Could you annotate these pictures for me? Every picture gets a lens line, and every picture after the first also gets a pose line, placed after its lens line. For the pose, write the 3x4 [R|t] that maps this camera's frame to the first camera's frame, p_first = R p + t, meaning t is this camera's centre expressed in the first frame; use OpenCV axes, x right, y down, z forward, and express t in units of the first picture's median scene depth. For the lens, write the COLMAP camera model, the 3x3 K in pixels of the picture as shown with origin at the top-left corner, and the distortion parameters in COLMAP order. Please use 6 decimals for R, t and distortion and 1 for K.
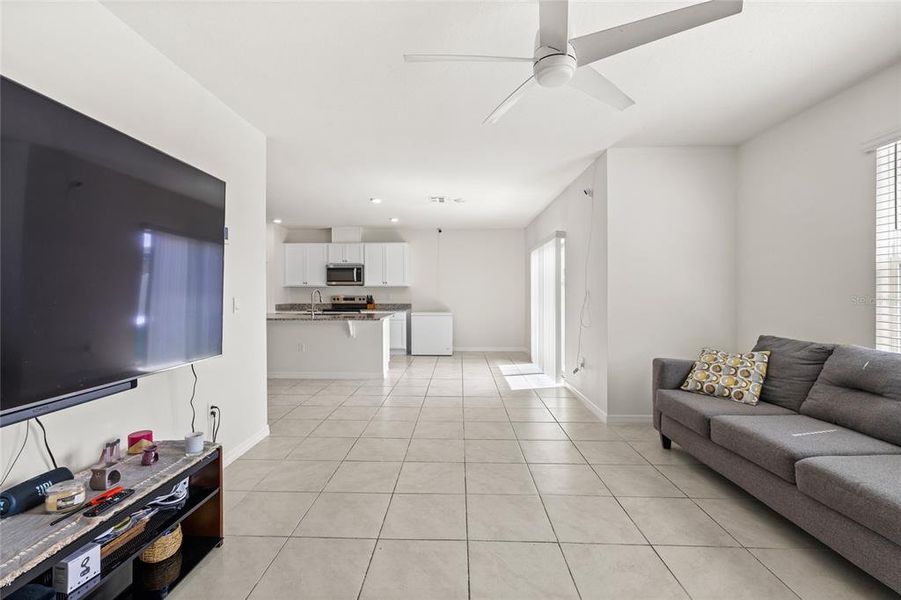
lens RADIAL K [[389.5, 0, 447.2], [0, 389.5, 294.4], [0, 0, 1]] dist [-0.001469, -0.000603]
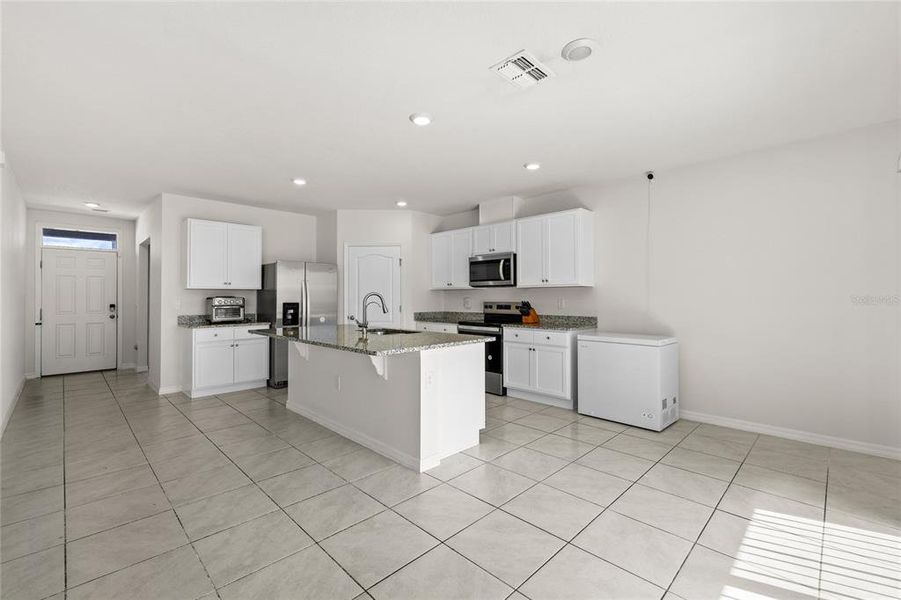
lens RADIAL K [[389.5, 0, 447.2], [0, 389.5, 294.4], [0, 0, 1]] dist [-0.001469, -0.000603]
pose [[0.729579, -0.008390, -0.683845, 0.157928], [0.000863, 0.999935, -0.011348, -0.002365], [0.683896, 0.007689, 0.729539, 0.523473]]
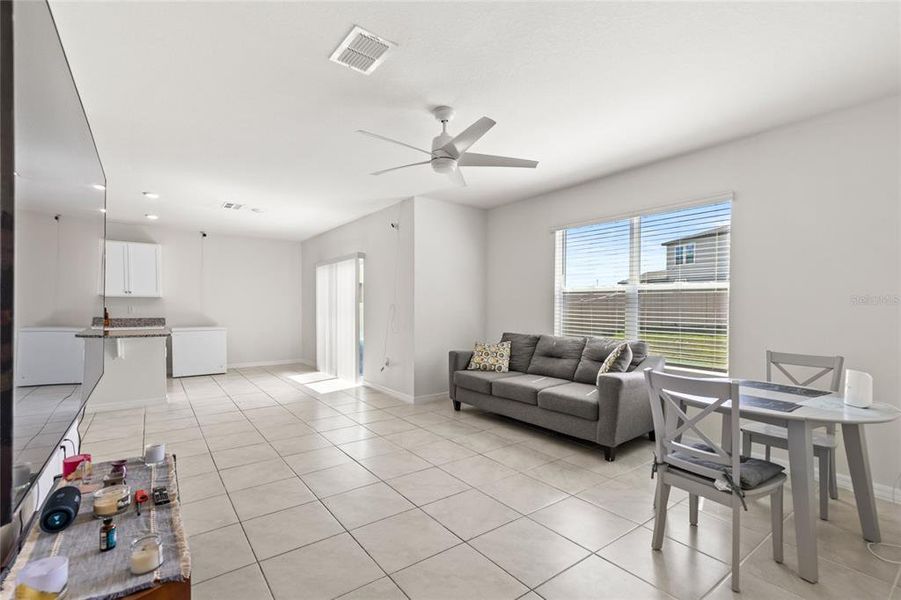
lens RADIAL K [[401.9, 0, 450.3], [0, 401.9, 322.3], [0, 0, 1]] dist [0.002661, 0.000221]
pose [[0.779616, -0.020937, 0.625908, -0.185294], [-0.002728, 0.999318, 0.036826, 0.000143], [-0.626252, -0.030417, 0.779027, -0.077075]]
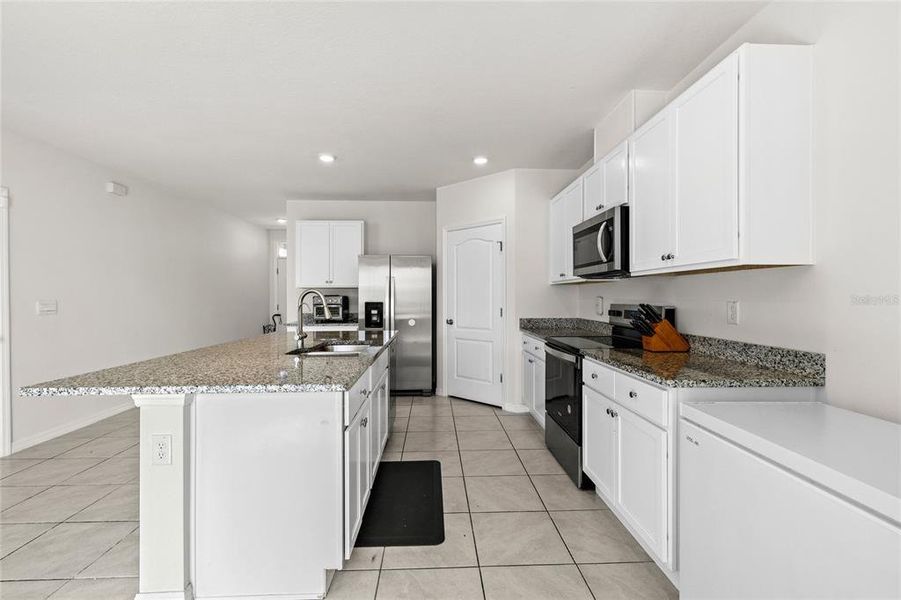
lens RADIAL K [[392.3, 0, 450.0], [0, 392.3, 300.3], [0, 0, 1]] dist [0.001273, 0.000218]
pose [[0.077629, 0.008195, -0.996949, 0.097327], [-0.001028, 0.999966, 0.008139, -0.003892], [0.996982, 0.000393, 0.077635, 0.951815]]
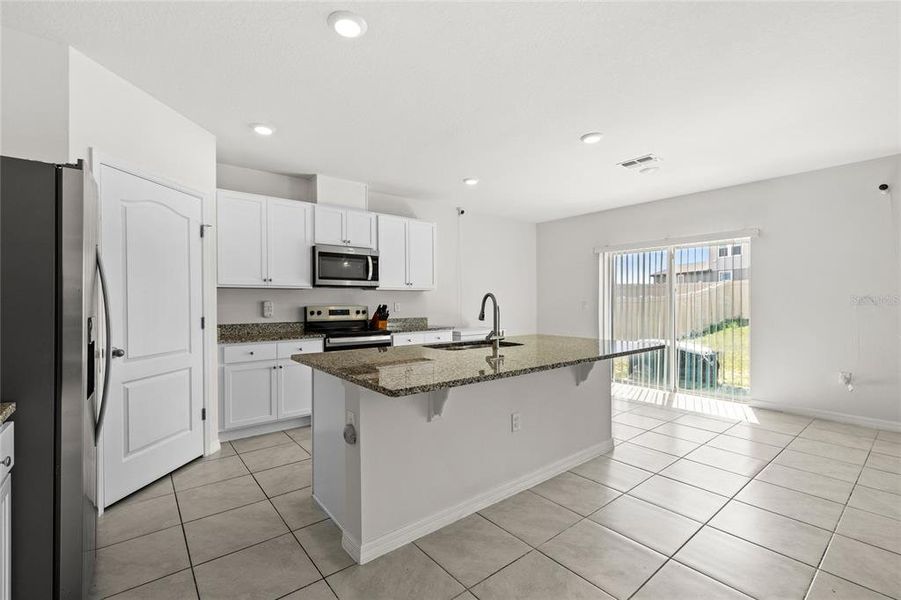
lens RADIAL K [[392.3, 0, 450.0], [0, 392.3, 300.3], [0, 0, 1]] dist [0.001273, 0.000218]
pose [[0.756142, -0.001825, 0.654405, -0.579561], [0.003283, 0.999994, -0.001005, -0.004456], [-0.654399, 0.002909, 0.756144, 0.567731]]
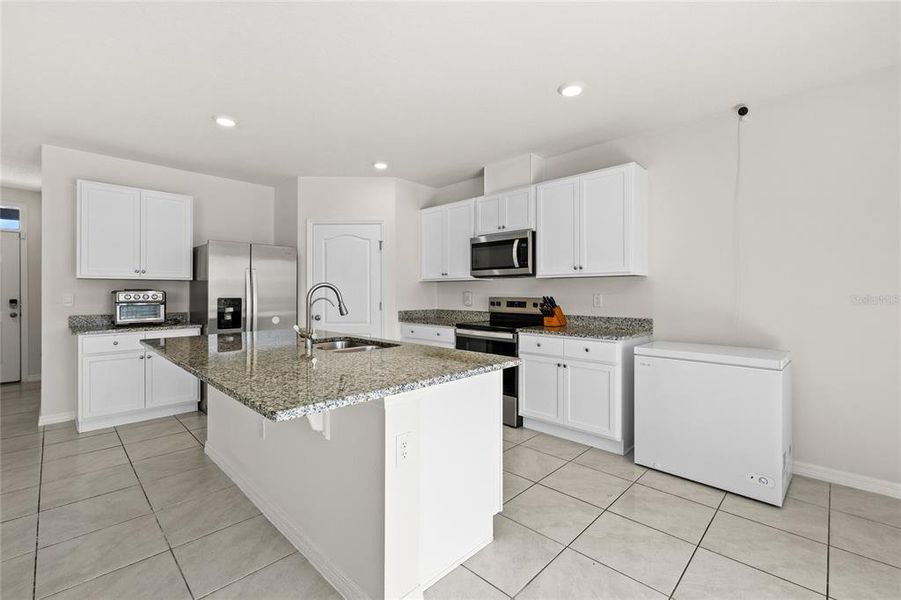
lens RADIAL K [[389.5, 0, 447.2], [0, 389.5, 294.4], [0, 0, 1]] dist [-0.001469, -0.000603]
pose [[0.737344, 0.002734, -0.675511, 0.024989], [-0.000840, 0.999995, 0.003130, -0.002257], [0.675516, -0.001741, 0.737343, 0.668865]]
